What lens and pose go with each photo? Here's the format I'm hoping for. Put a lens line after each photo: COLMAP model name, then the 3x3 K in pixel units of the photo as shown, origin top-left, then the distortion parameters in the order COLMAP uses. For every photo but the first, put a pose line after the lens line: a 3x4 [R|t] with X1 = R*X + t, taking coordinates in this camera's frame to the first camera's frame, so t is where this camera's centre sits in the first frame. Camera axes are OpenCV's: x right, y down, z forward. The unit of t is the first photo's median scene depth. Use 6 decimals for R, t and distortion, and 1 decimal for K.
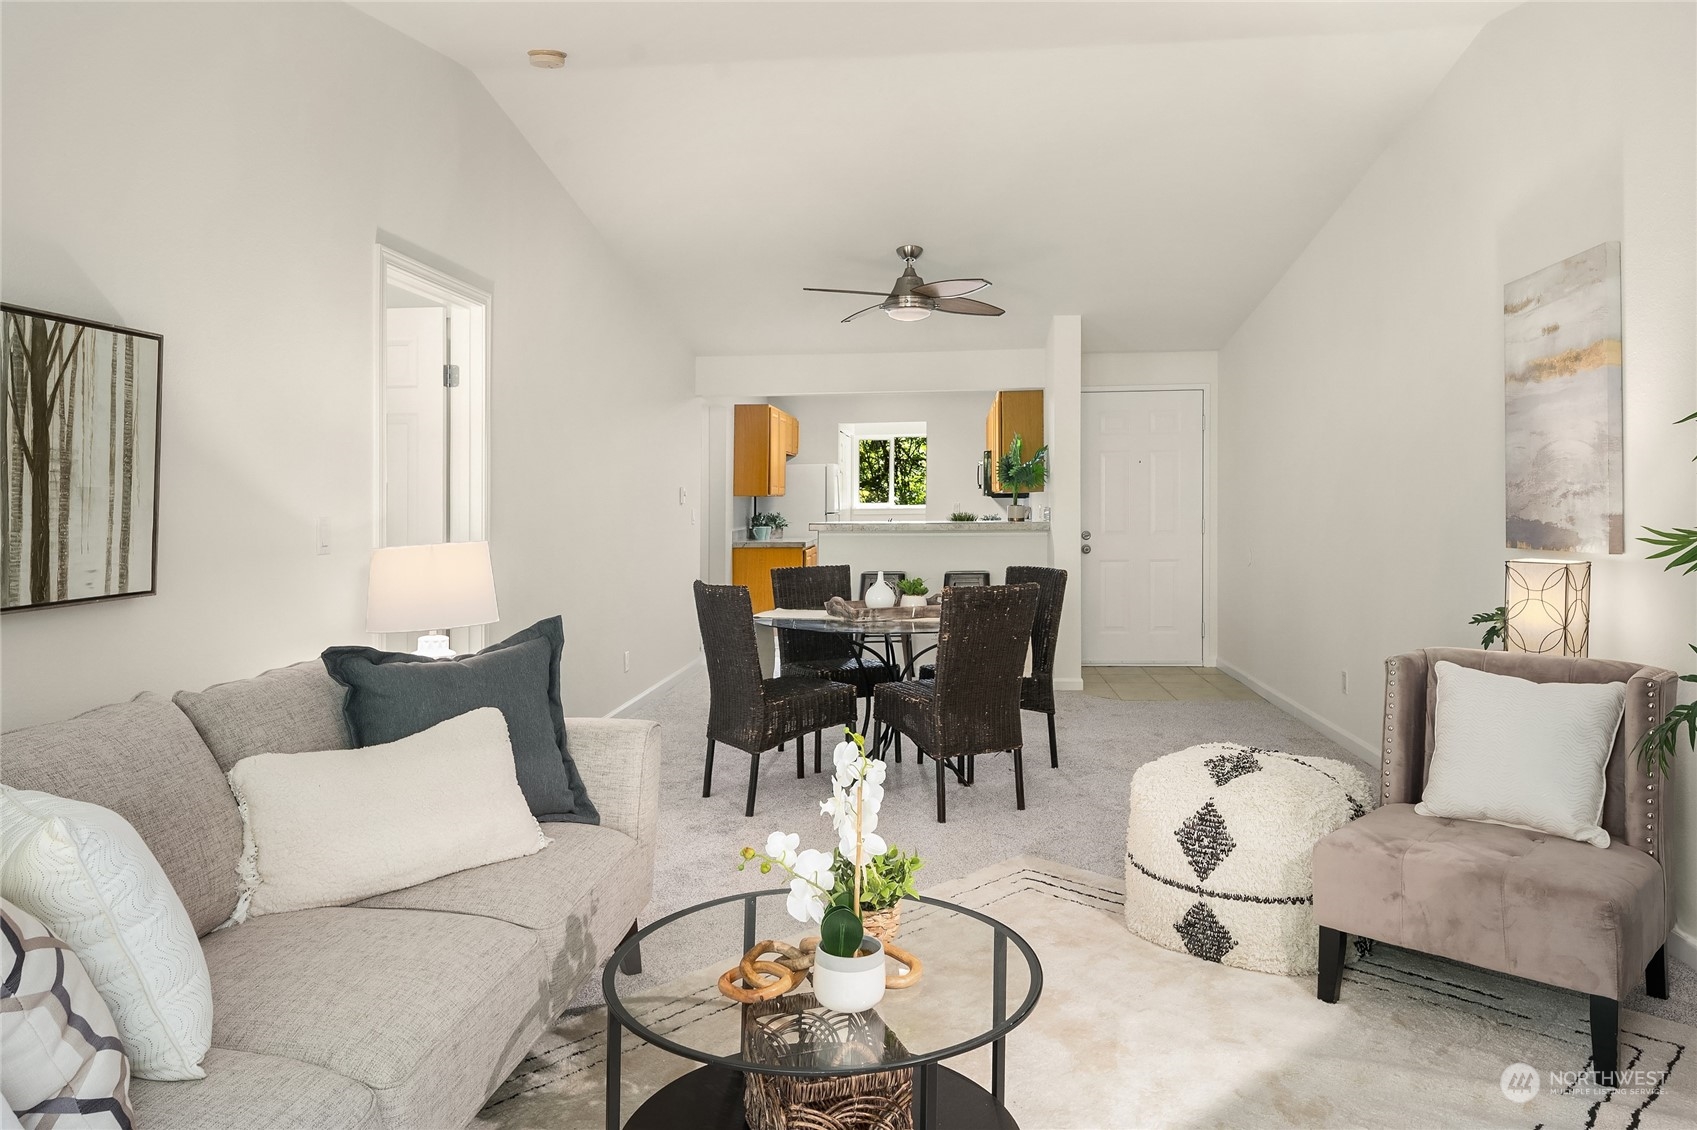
lens RADIAL K [[1093.9, 0, 852.4], [0, 1093.9, 475.7], [0, 0, 1]] dist [0.003592, -0.002332]
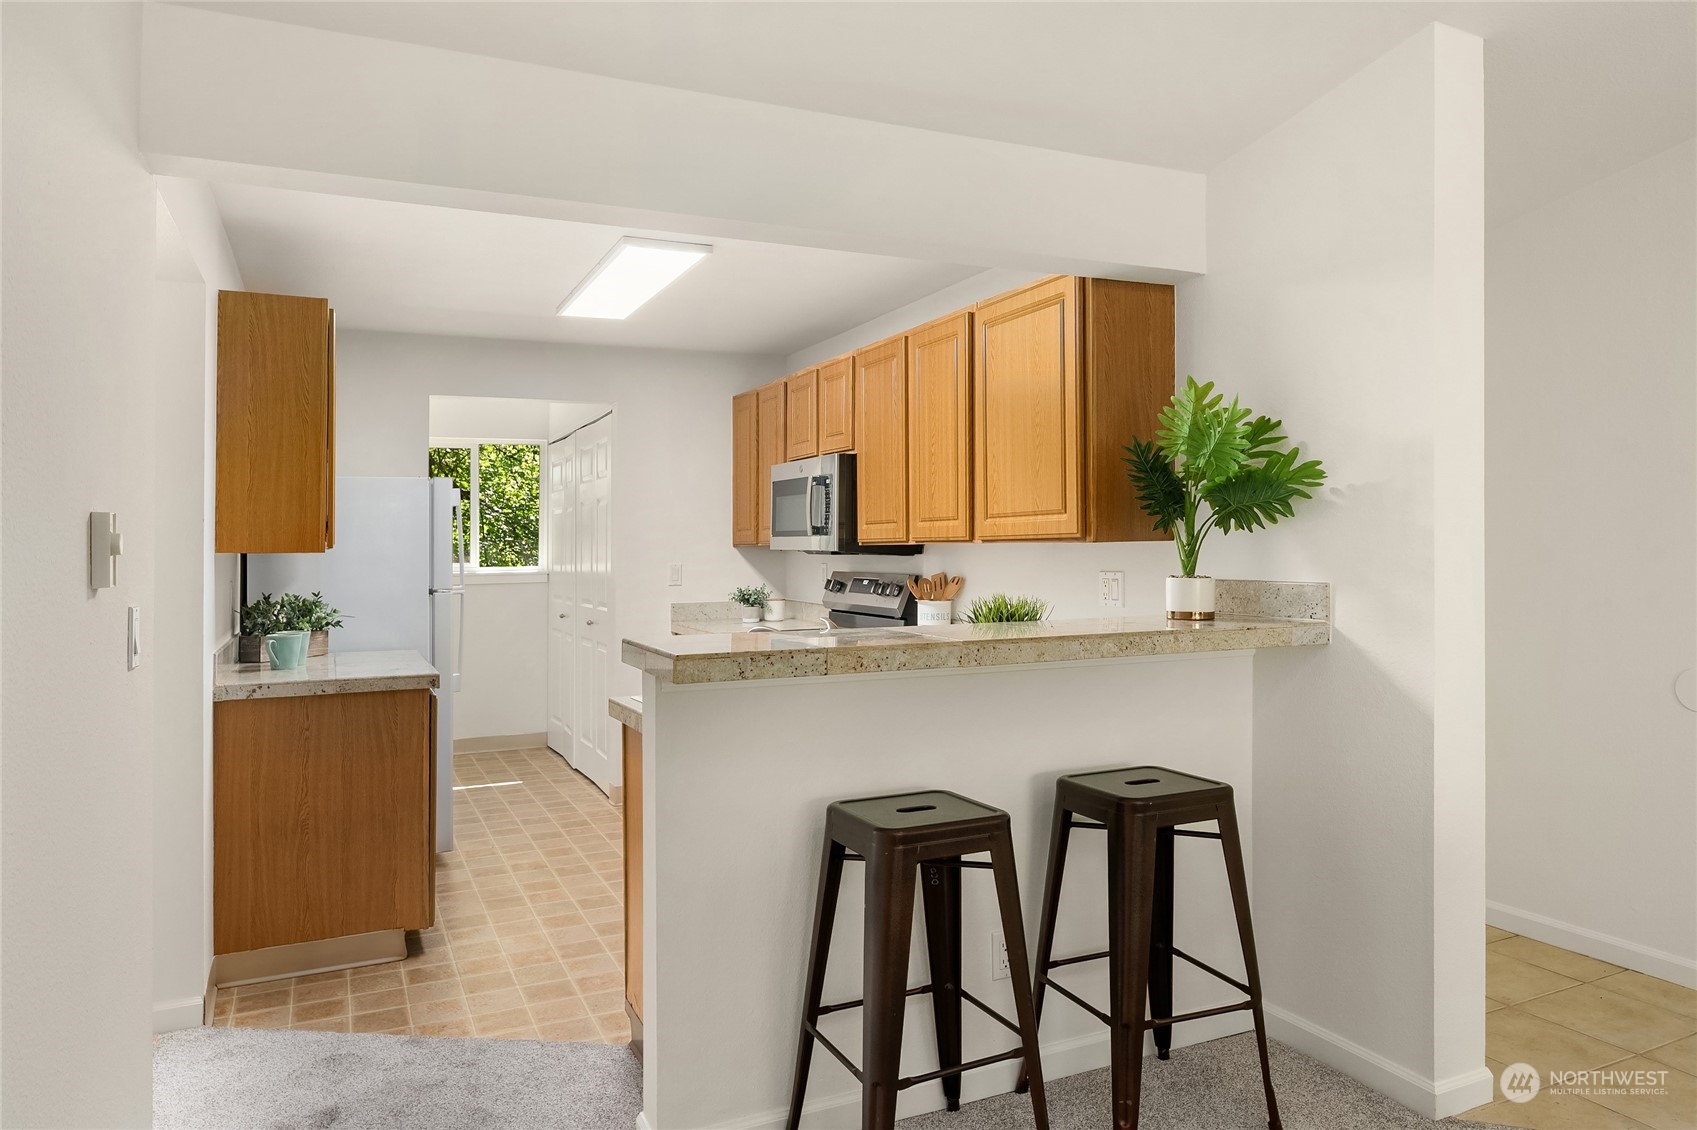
lens RADIAL K [[1102.3, 0, 856.6], [0, 1102.3, 525.6], [0, 0, 1]] dist [0.000370, -0.001203]
pose [[0.868293, 0.006799, 0.496004, -0.286155], [-0.005191, 0.999976, -0.004621, 0.028397], [-0.496024, 0.001438, 0.868308, 1.611201]]
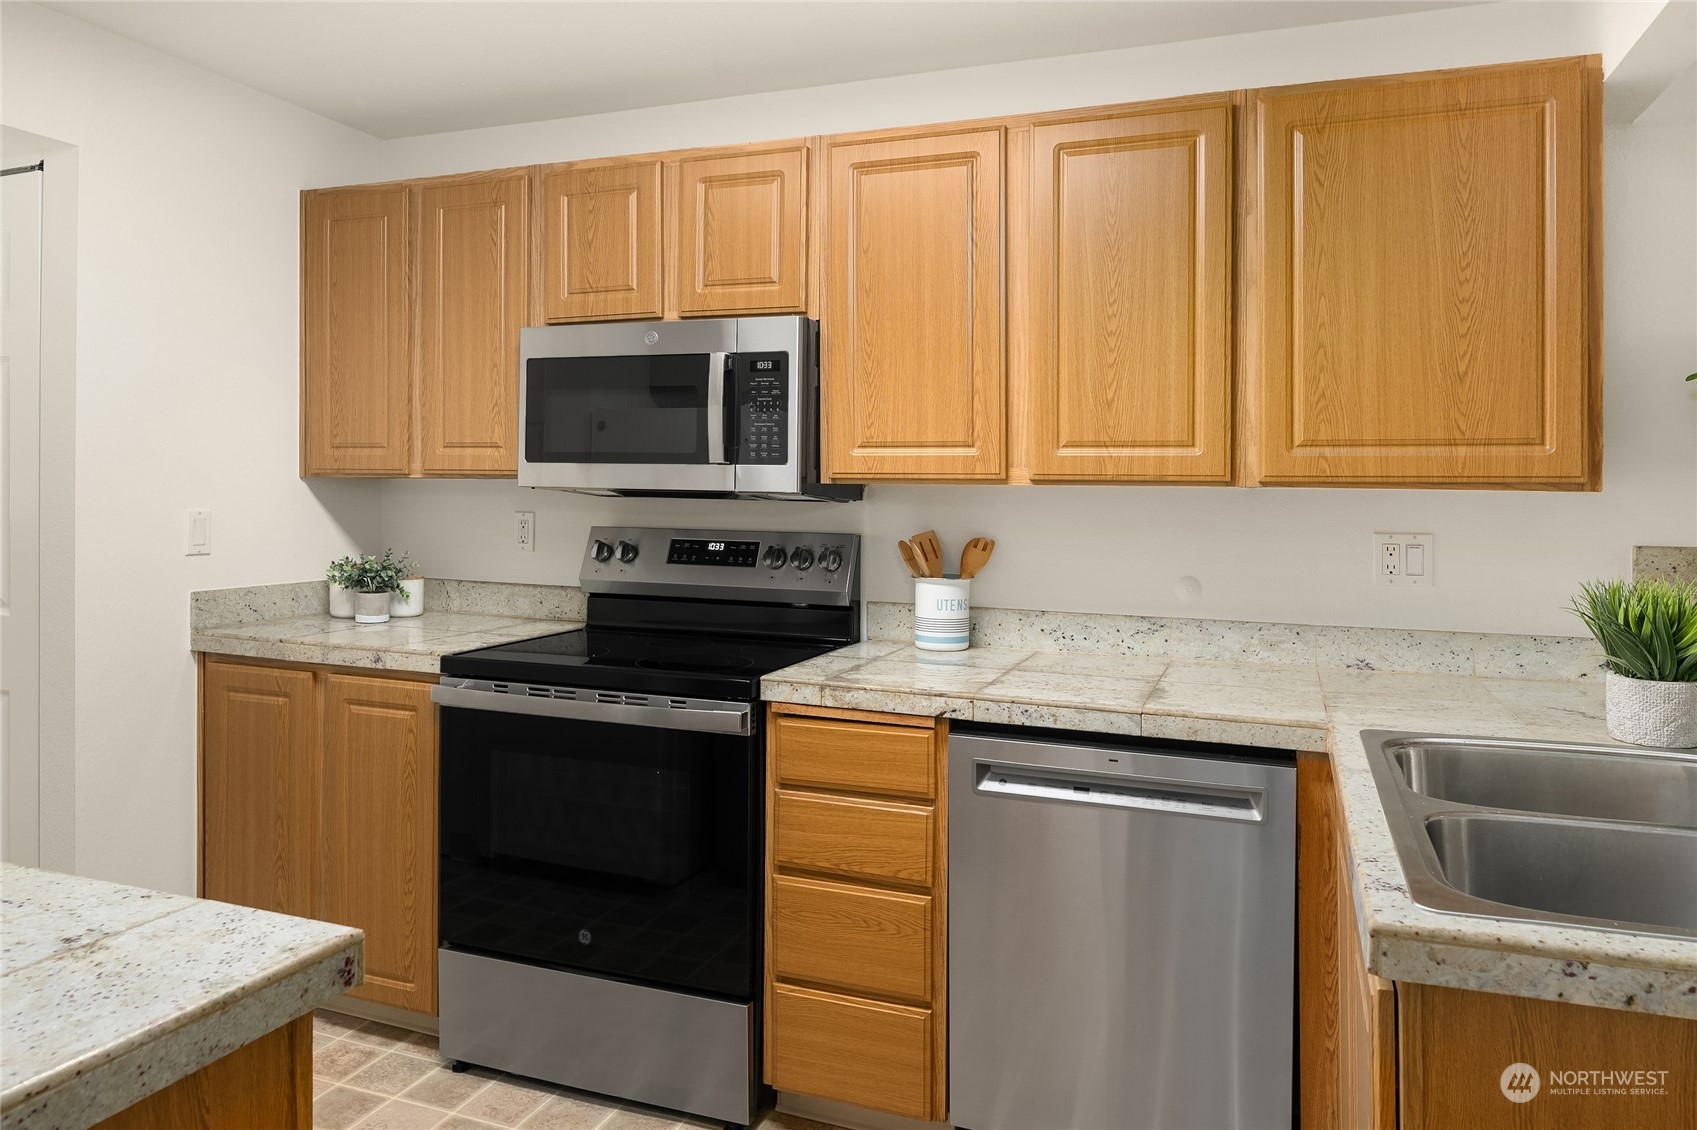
lens RADIAL K [[1129.2, 0, 848.4], [0, 1129.2, 489.2], [0, 0, 1]] dist [0.000899, -0.006166]
pose [[0.279287, 0.012036, 0.960132, -0.355555], [-0.034658, 0.999396, -0.002446, 0.051084], [-0.959582, -0.032593, 0.279535, 2.523659]]
